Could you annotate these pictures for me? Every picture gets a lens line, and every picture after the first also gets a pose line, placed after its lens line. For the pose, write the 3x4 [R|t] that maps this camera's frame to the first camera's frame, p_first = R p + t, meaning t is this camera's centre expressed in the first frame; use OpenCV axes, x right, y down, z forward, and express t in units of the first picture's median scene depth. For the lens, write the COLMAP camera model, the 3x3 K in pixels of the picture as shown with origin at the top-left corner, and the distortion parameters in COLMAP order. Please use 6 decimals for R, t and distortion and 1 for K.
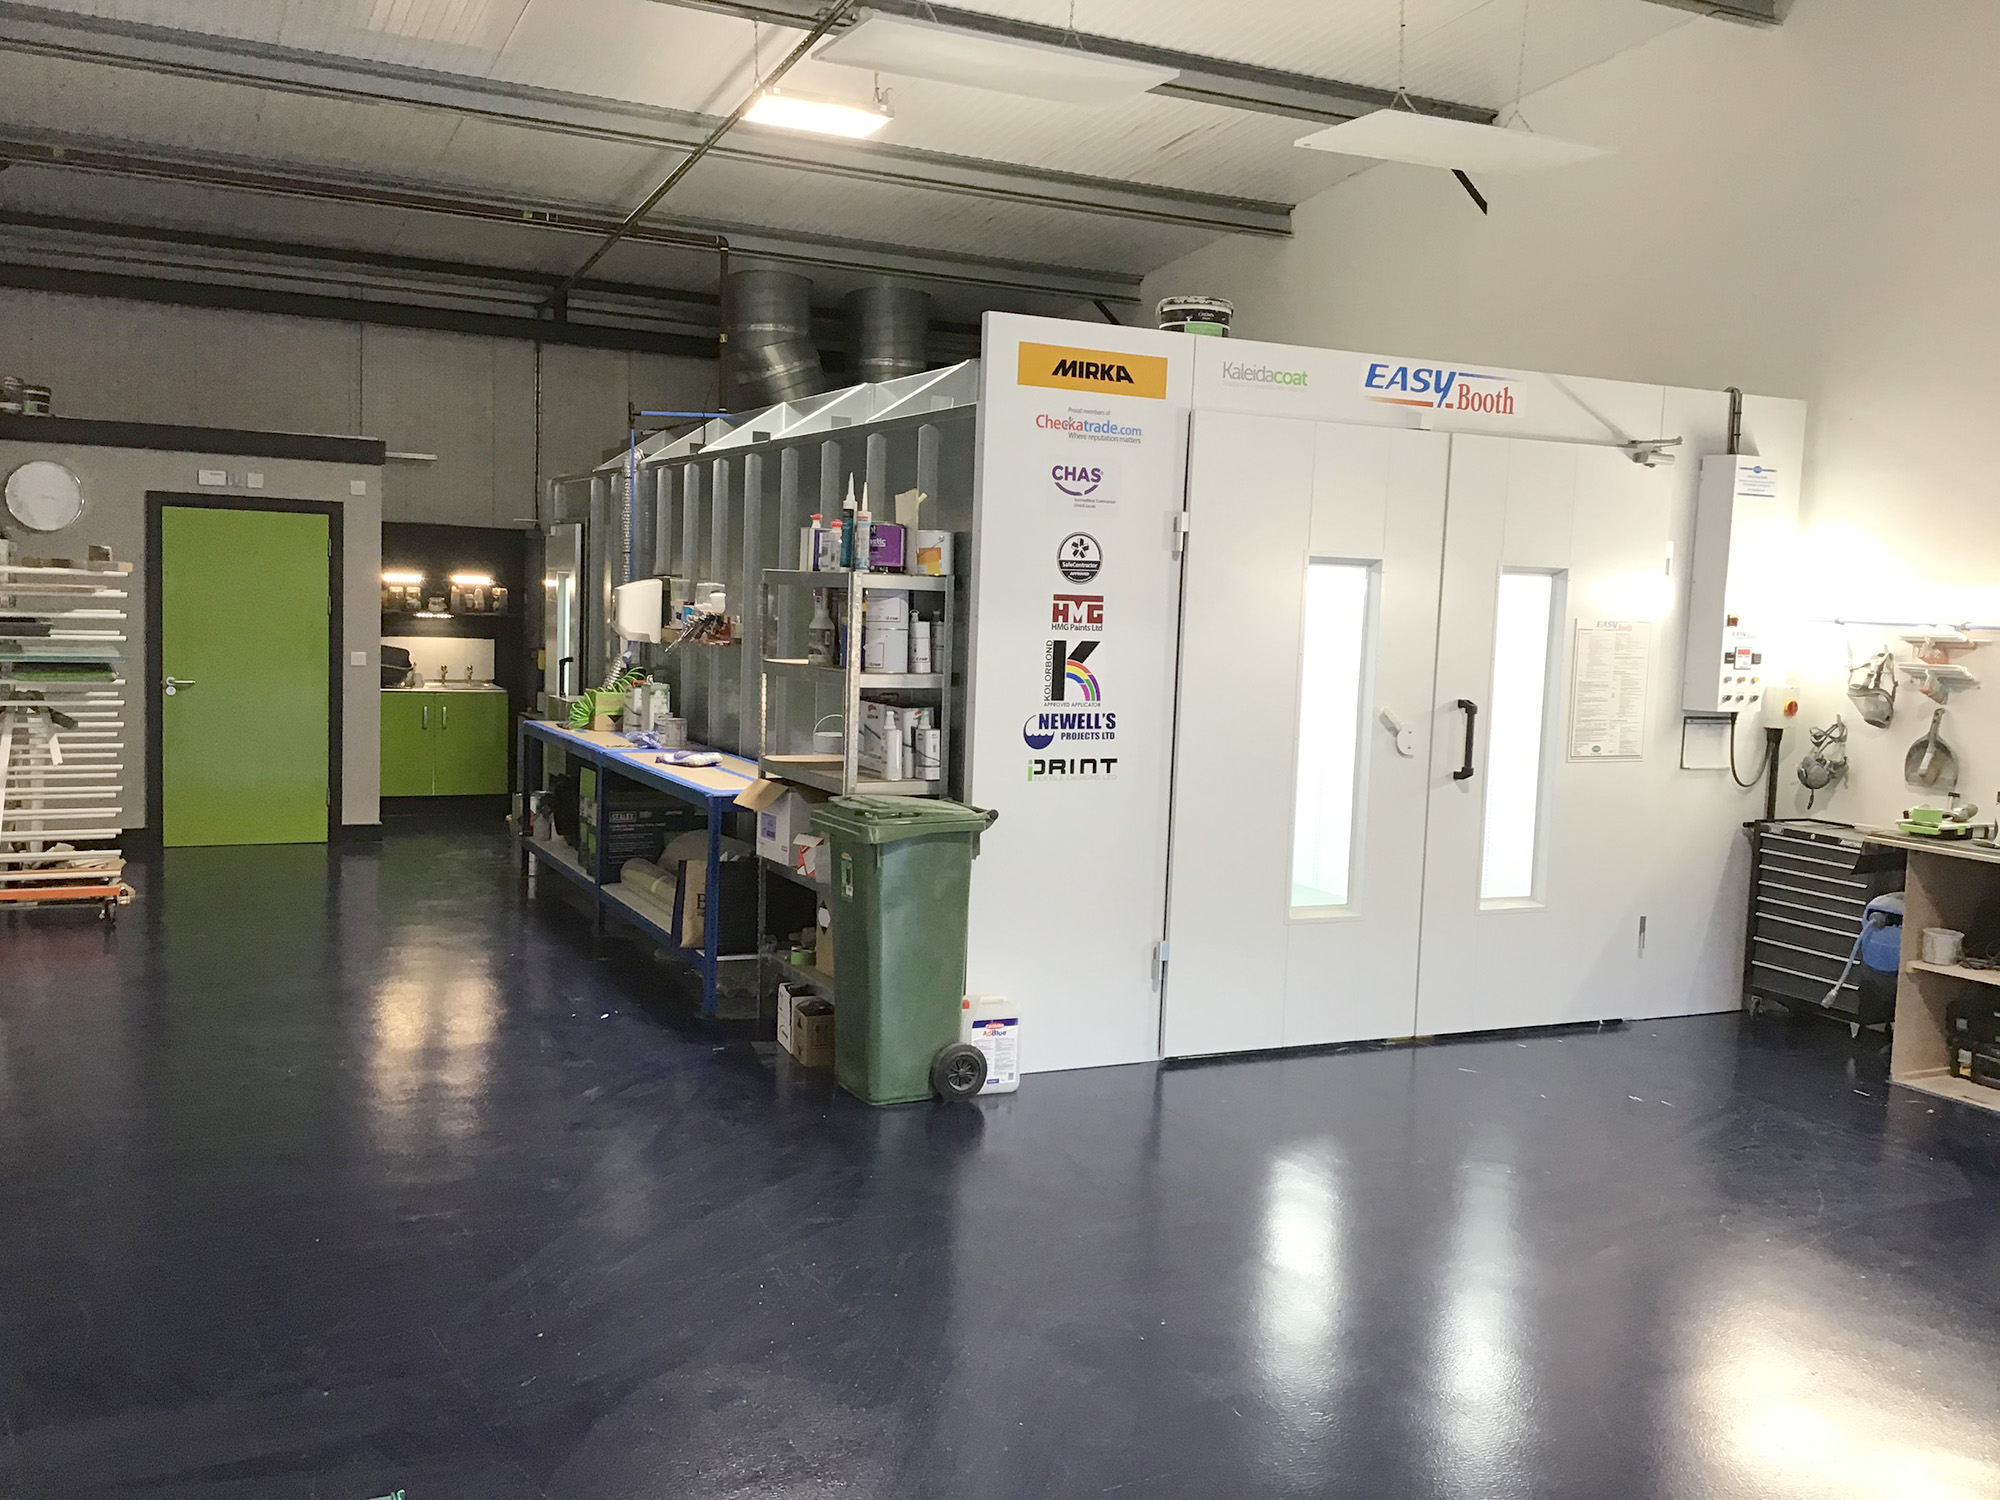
lens RADIAL K [[1821.4, 0, 1002.6], [0, 1821.4, 743.6], [0, 0, 1]] dist [0.120953, -0.192847]
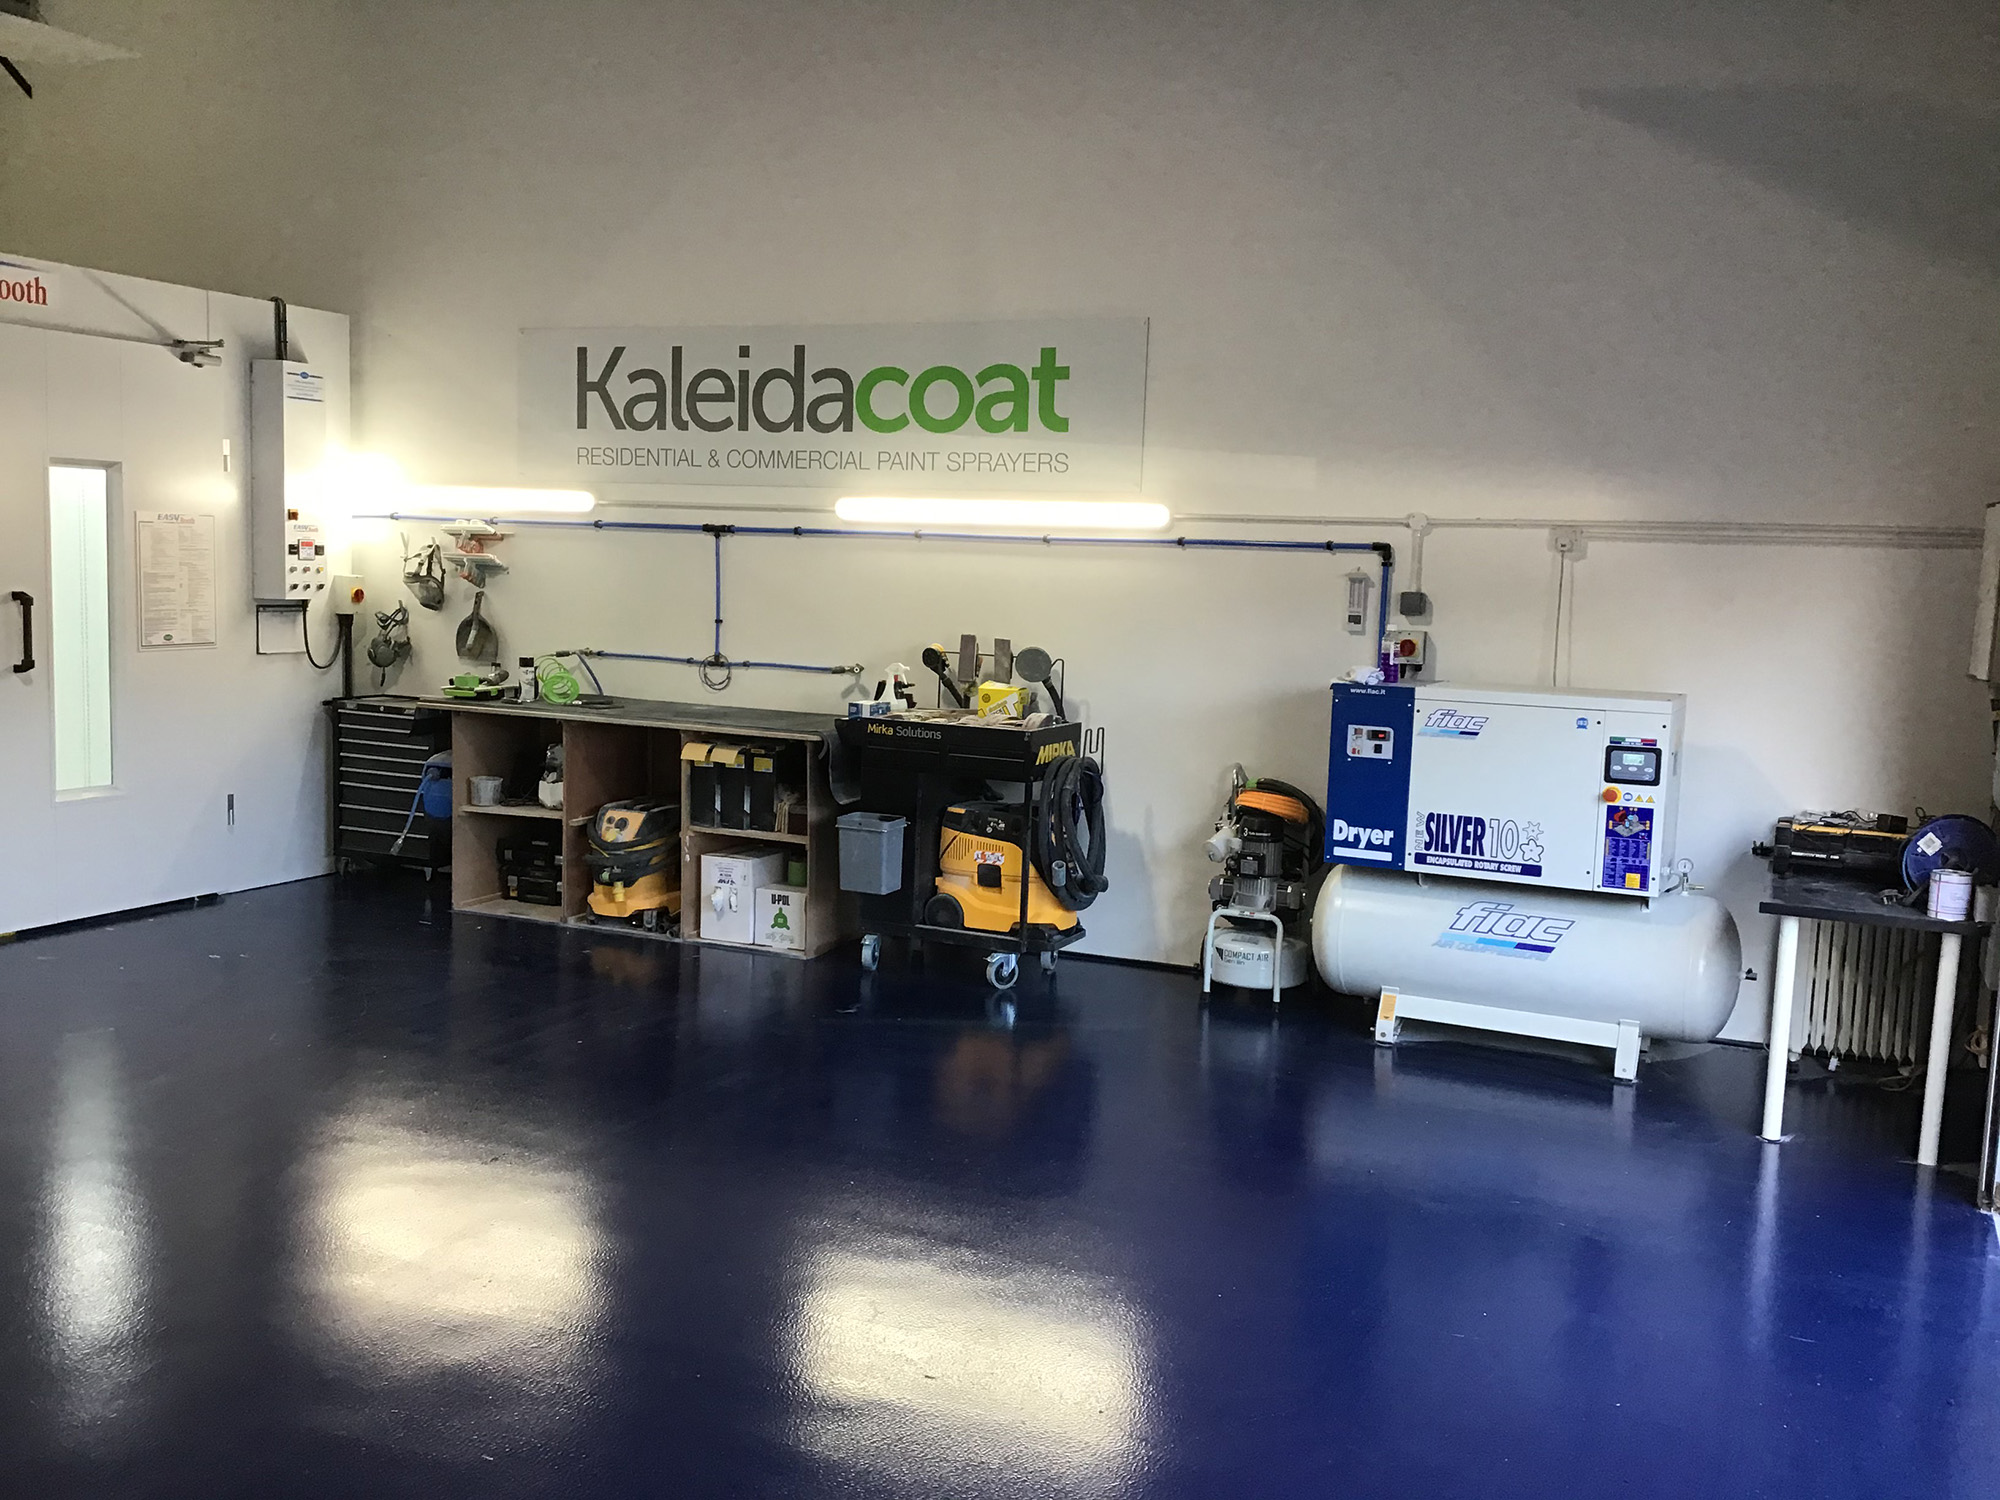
lens RADIAL K [[1821.4, 0, 1002.6], [0, 1821.4, 743.6], [0, 0, 1]] dist [0.120953, -0.192847]
pose [[0.772368, -0.079796, 0.630143, 0.022666], [0.051532, 0.996679, 0.063048, 0.020948], [-0.633082, -0.016223, 0.773915, -0.109090]]
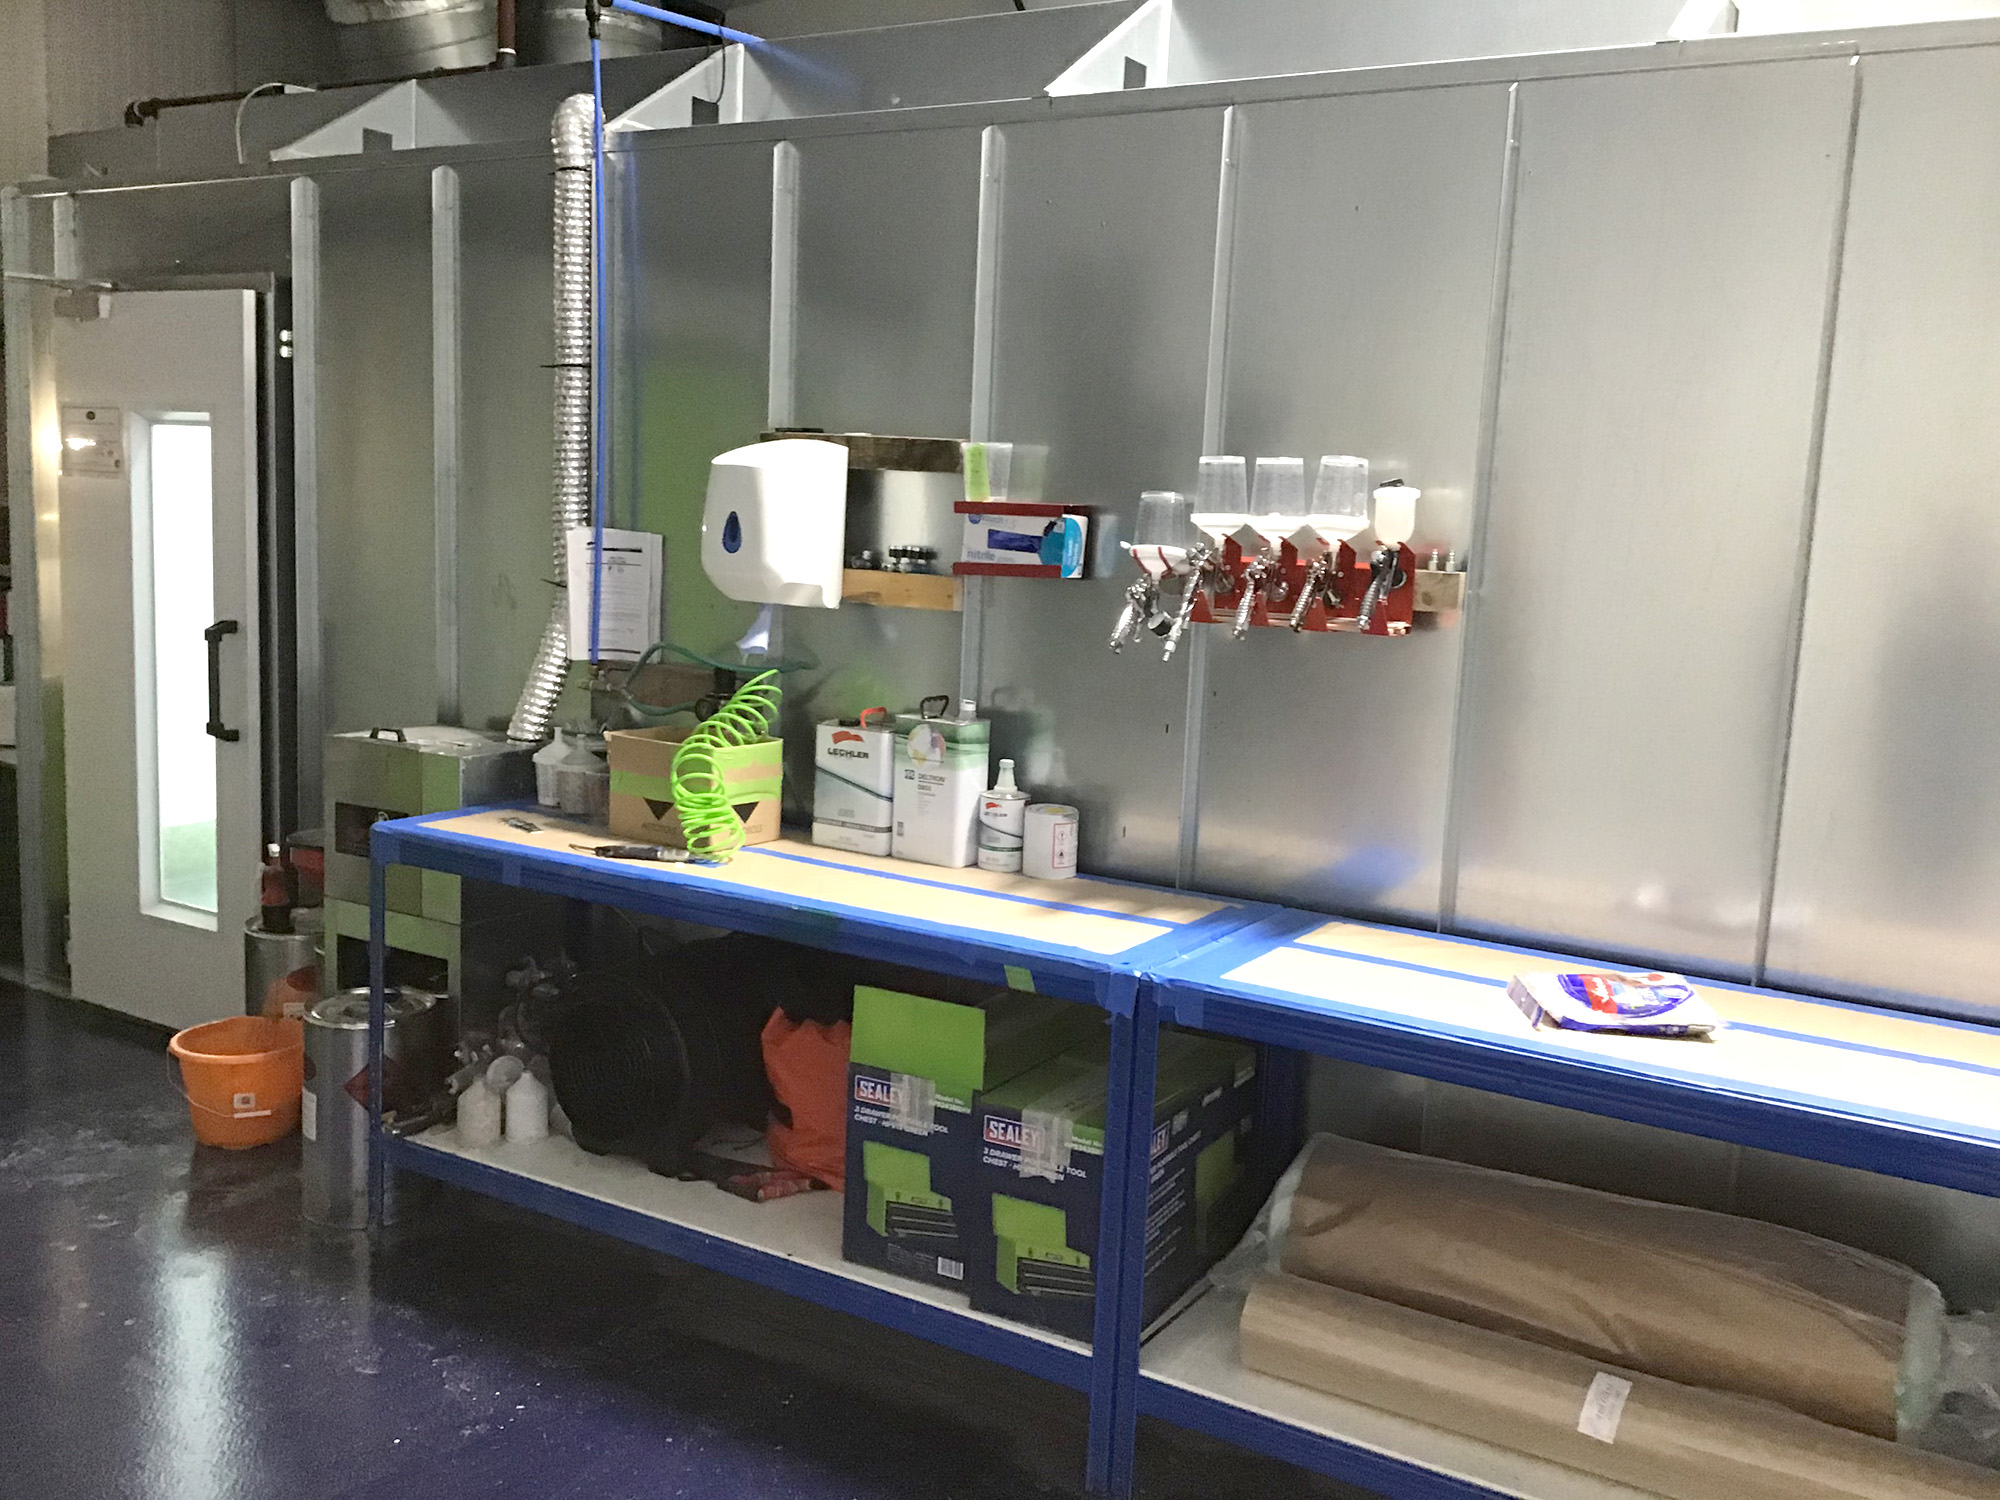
lens RADIAL K [[1821.4, 0, 1002.6], [0, 1821.4, 743.6], [0, 0, 1]] dist [0.120953, -0.192847]
pose [[0.845311, -0.076917, 0.528709, -0.290554], [0.035113, 0.995441, 0.088678, -0.047439], [-0.533120, -0.056396, 0.844158, 0.522386]]
